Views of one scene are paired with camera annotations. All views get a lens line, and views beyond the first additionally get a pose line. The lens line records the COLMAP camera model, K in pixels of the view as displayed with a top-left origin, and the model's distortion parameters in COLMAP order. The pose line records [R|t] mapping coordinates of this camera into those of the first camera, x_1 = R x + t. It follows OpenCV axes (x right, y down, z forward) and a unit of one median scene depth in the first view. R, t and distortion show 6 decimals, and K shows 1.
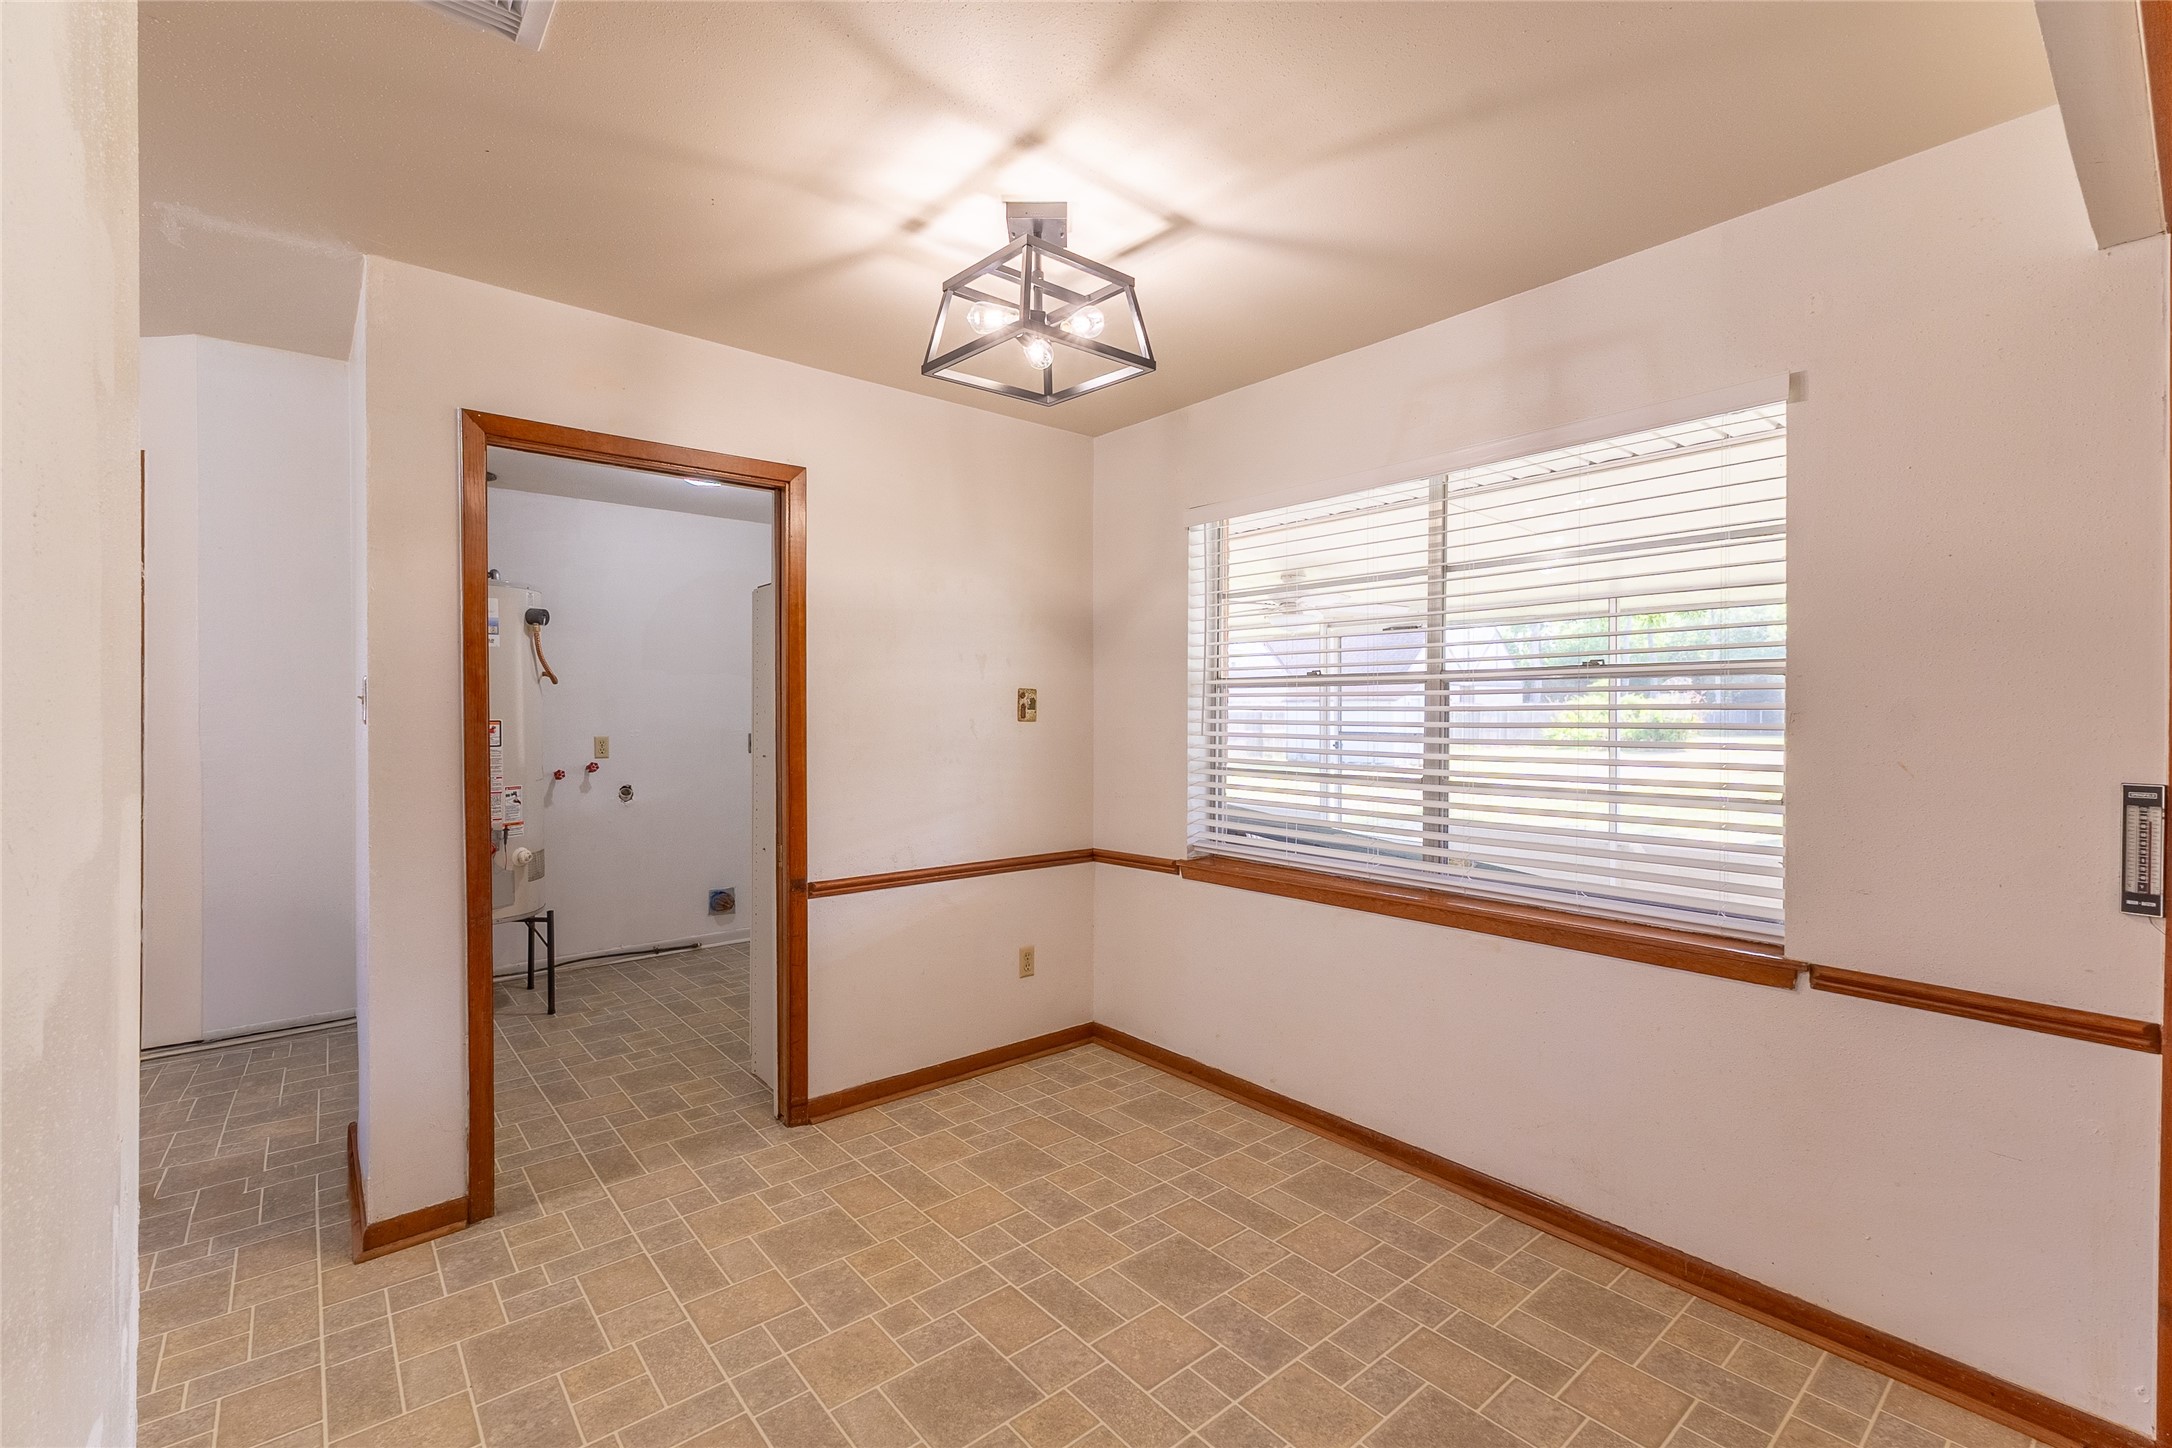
lens RADIAL K [[931.9, 0, 1077.8], [0, 931.9, 719.4], [0, 0, 1]] dist [0.001022, 0.000246]
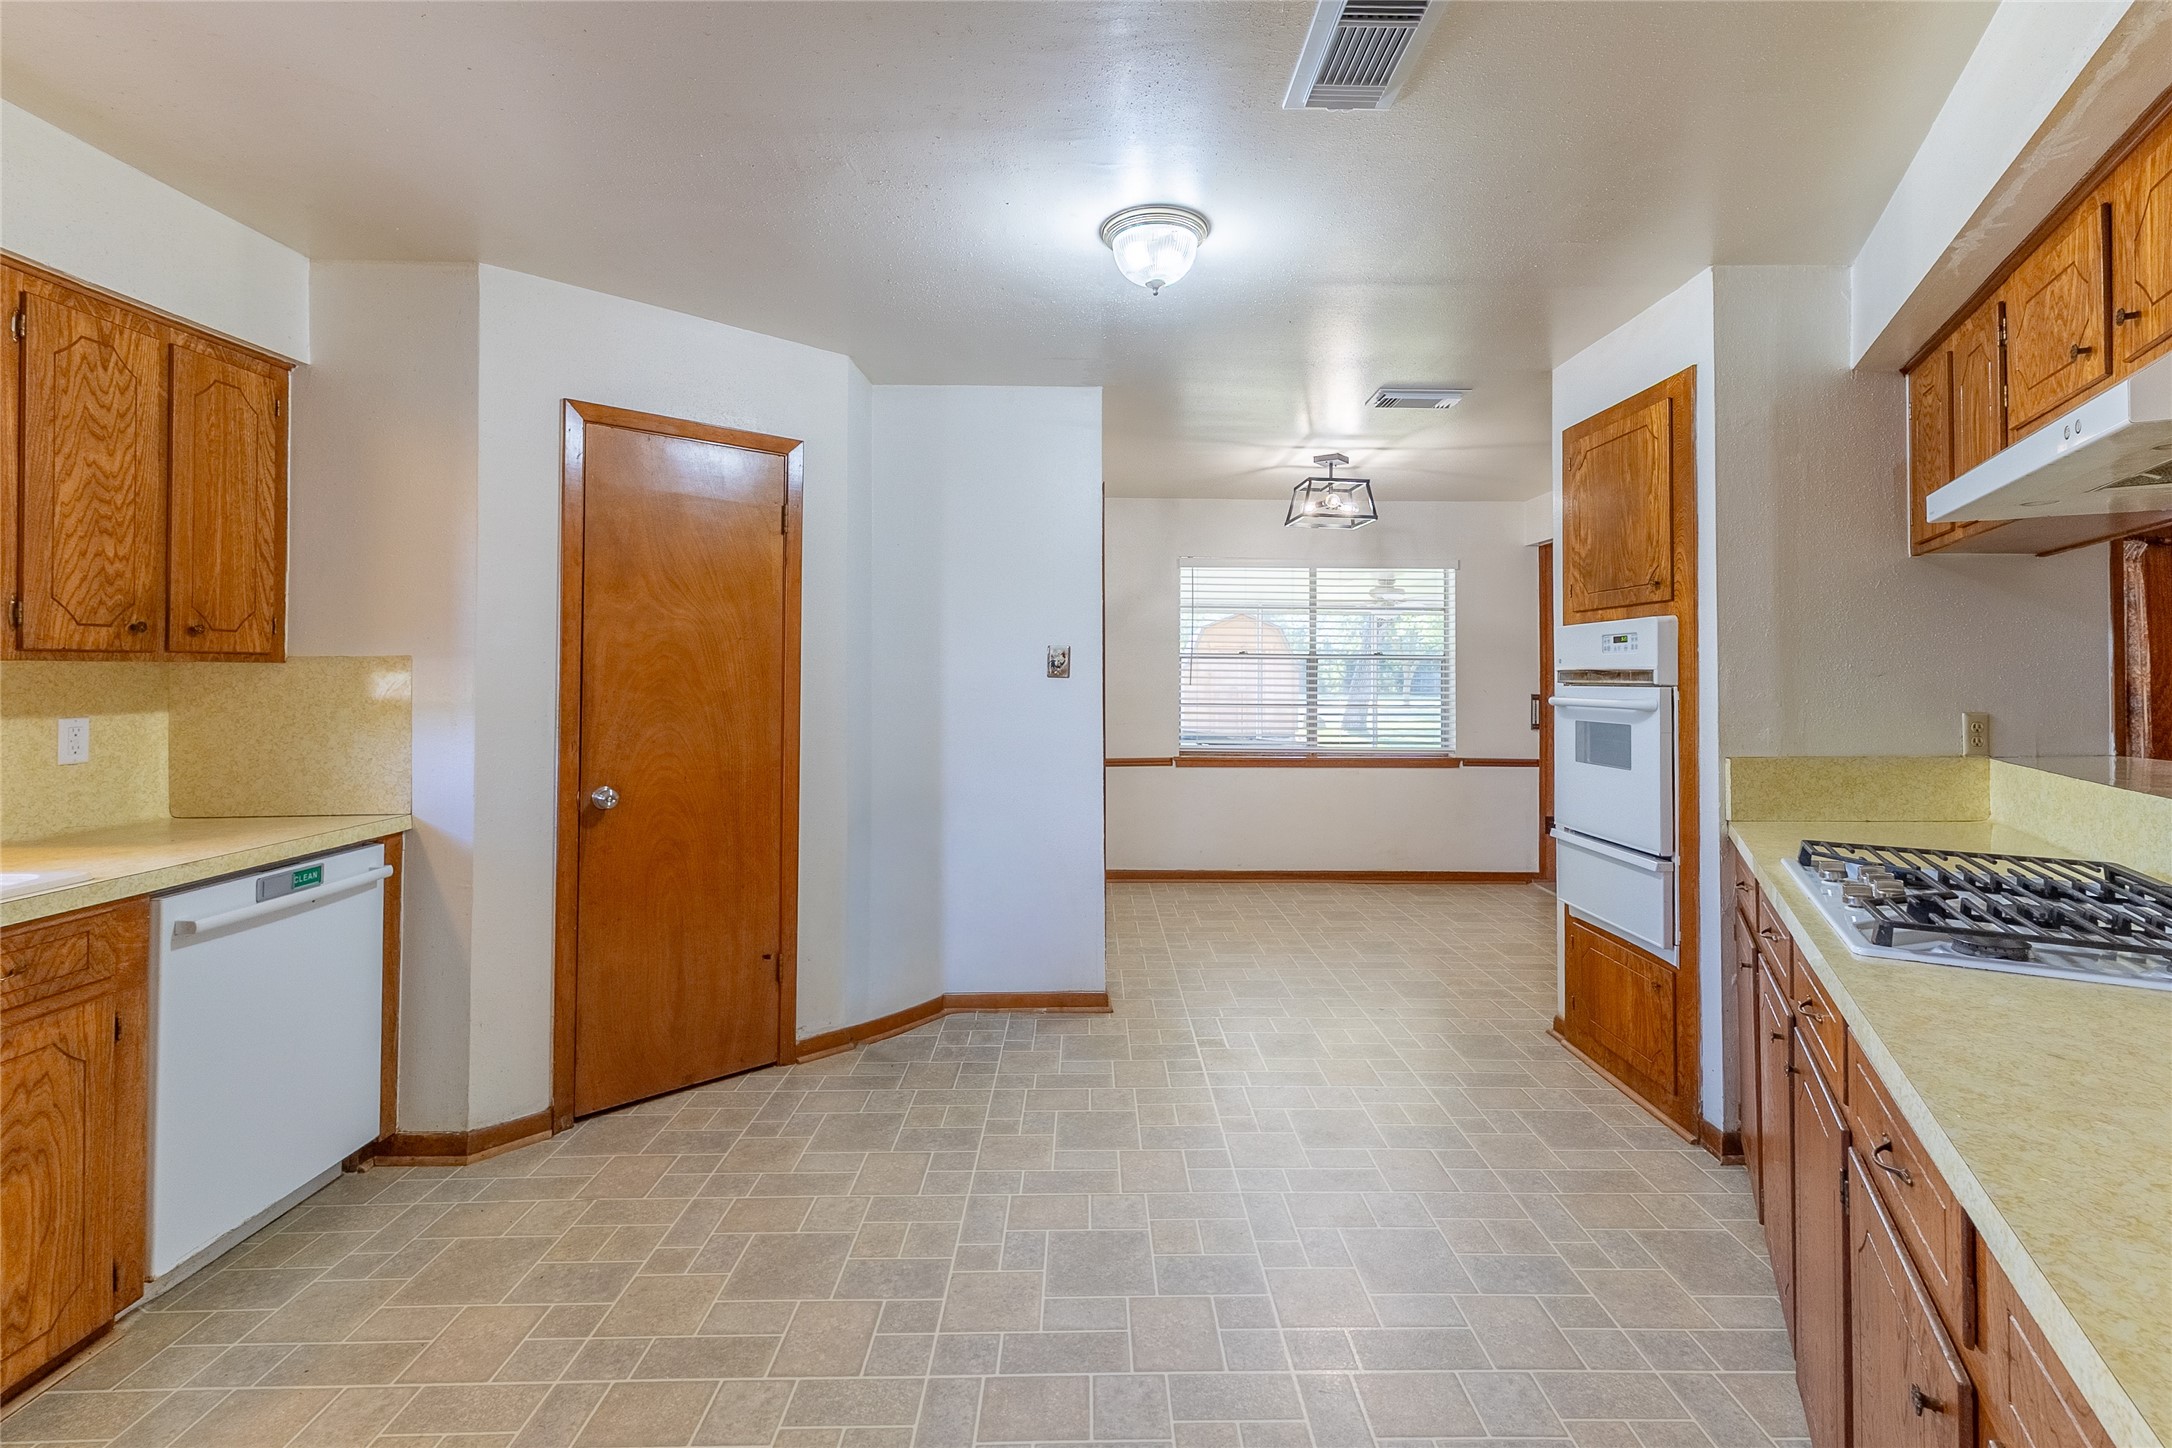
lens RADIAL K [[948.6, 0, 1097.5], [0, 948.6, 657.4], [0, 0, 1]] dist [0.001331, 0.000162]
pose [[0.636092, 0.016464, 0.771437, -1.644166], [-0.000613, 0.999783, -0.020832, 0.002780], [-0.771613, 0.012778, 0.635964, -0.027220]]
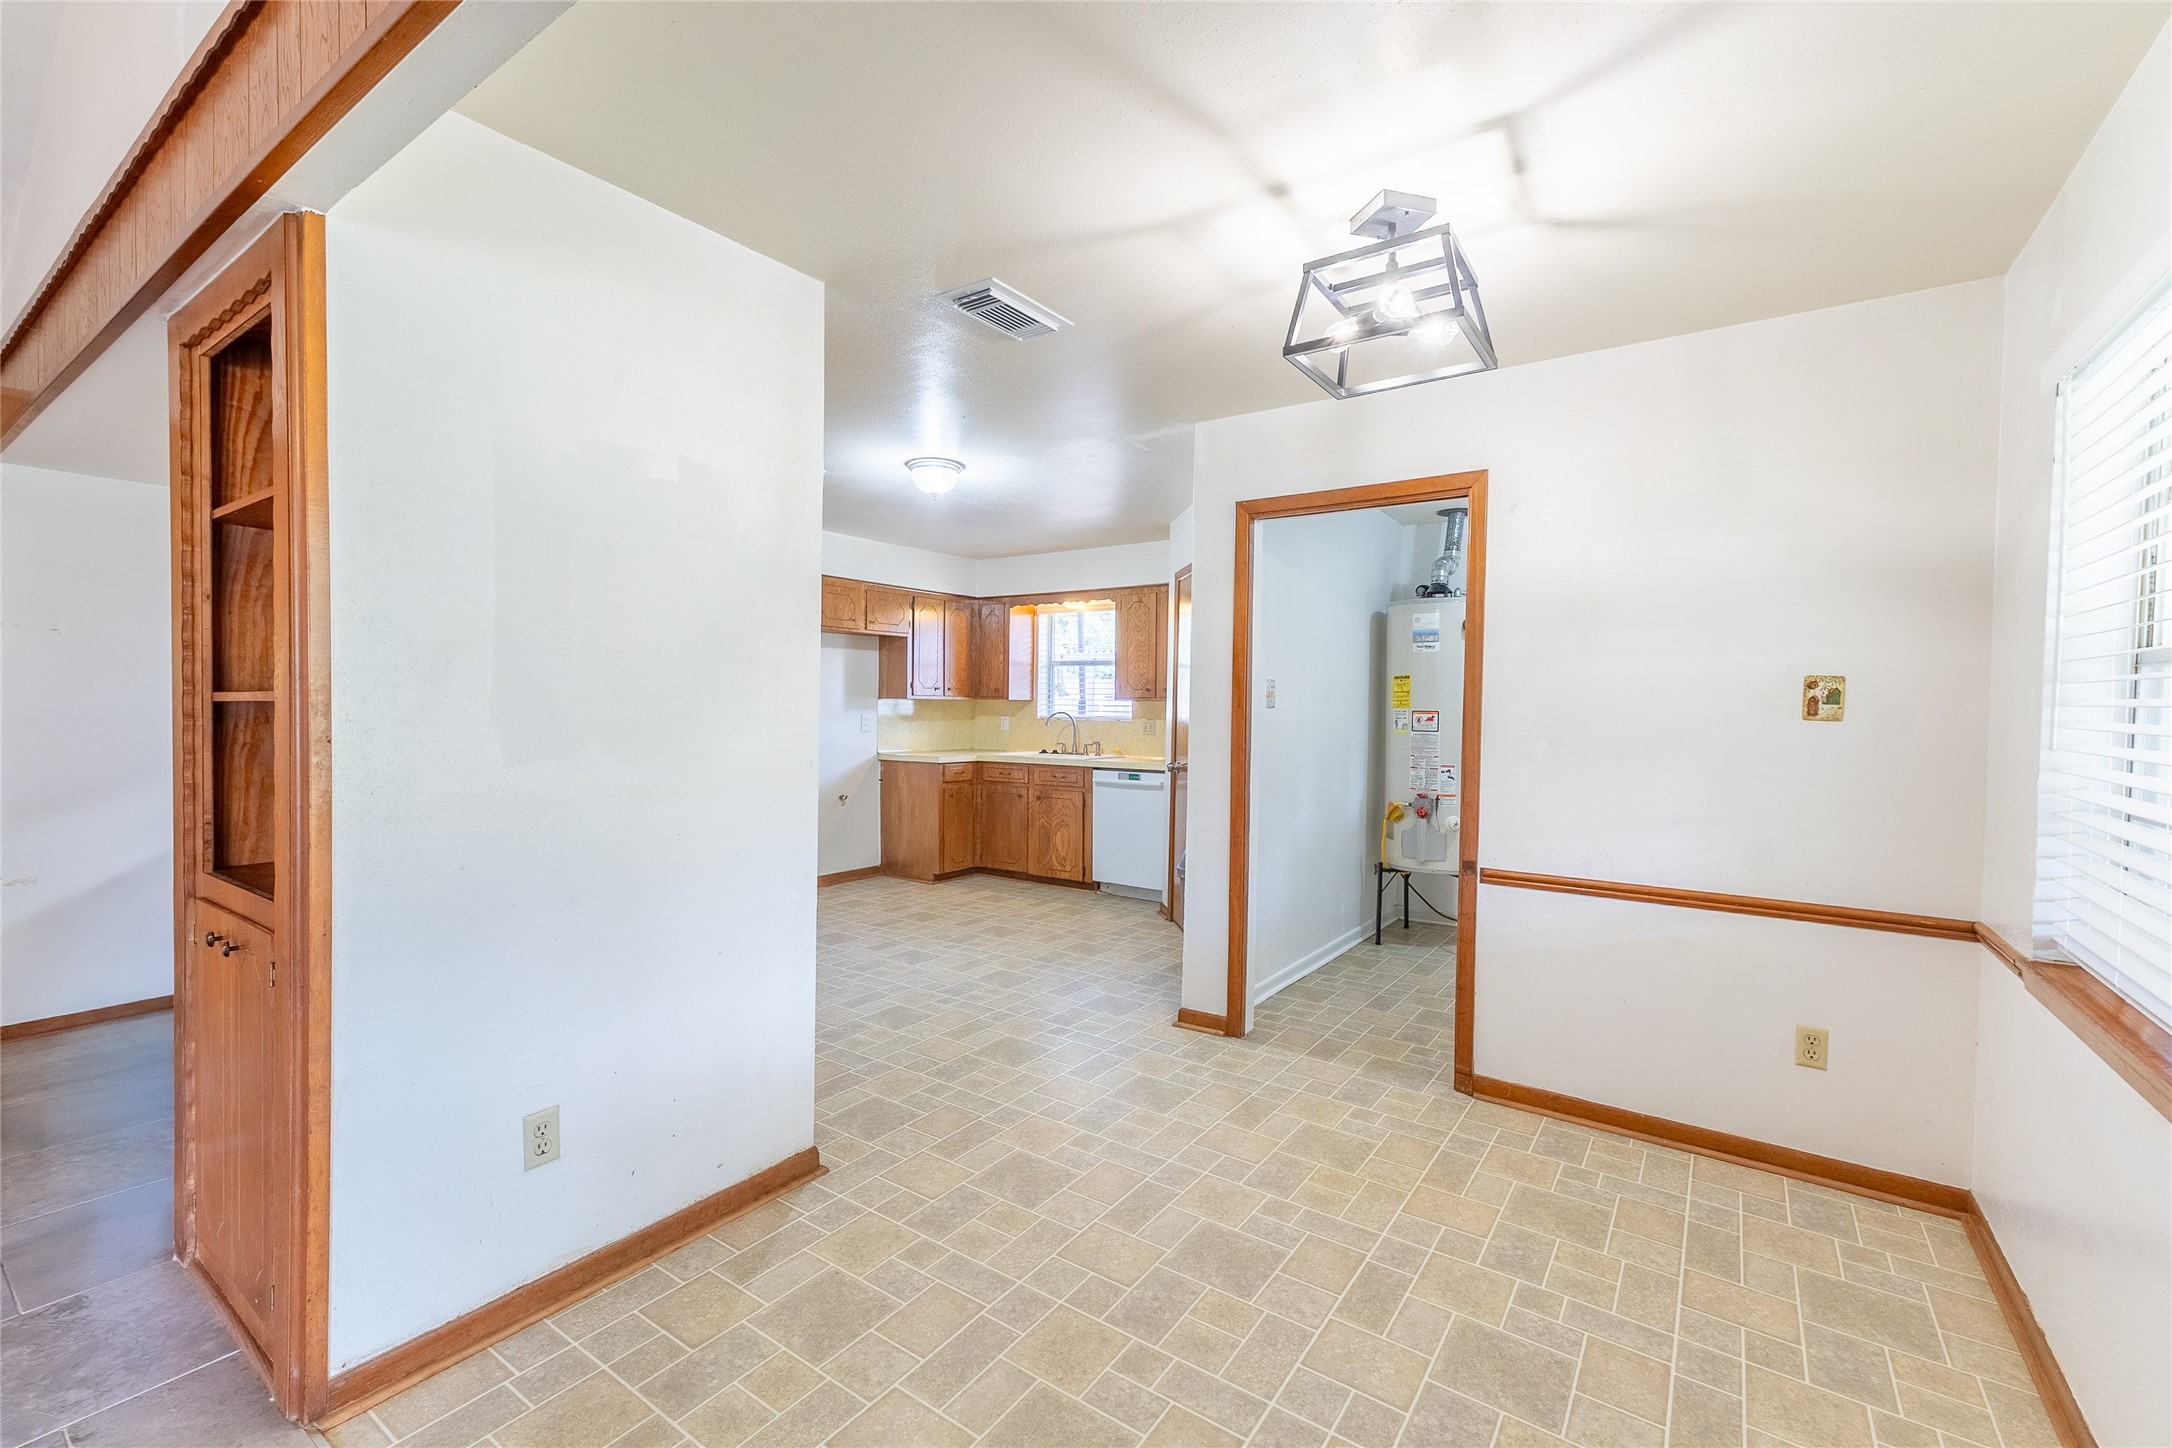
lens RADIAL K [[919.6, 0, 1078.8], [0, 919.6, 722.2], [0, 0, 1]] dist [0.000835, -0.000029]
pose [[0.249587, 0.024554, -0.968041, 0.633335], [-0.018707, 0.999614, 0.020532, -0.000441], [0.968172, 0.012985, 0.249950, 0.326865]]
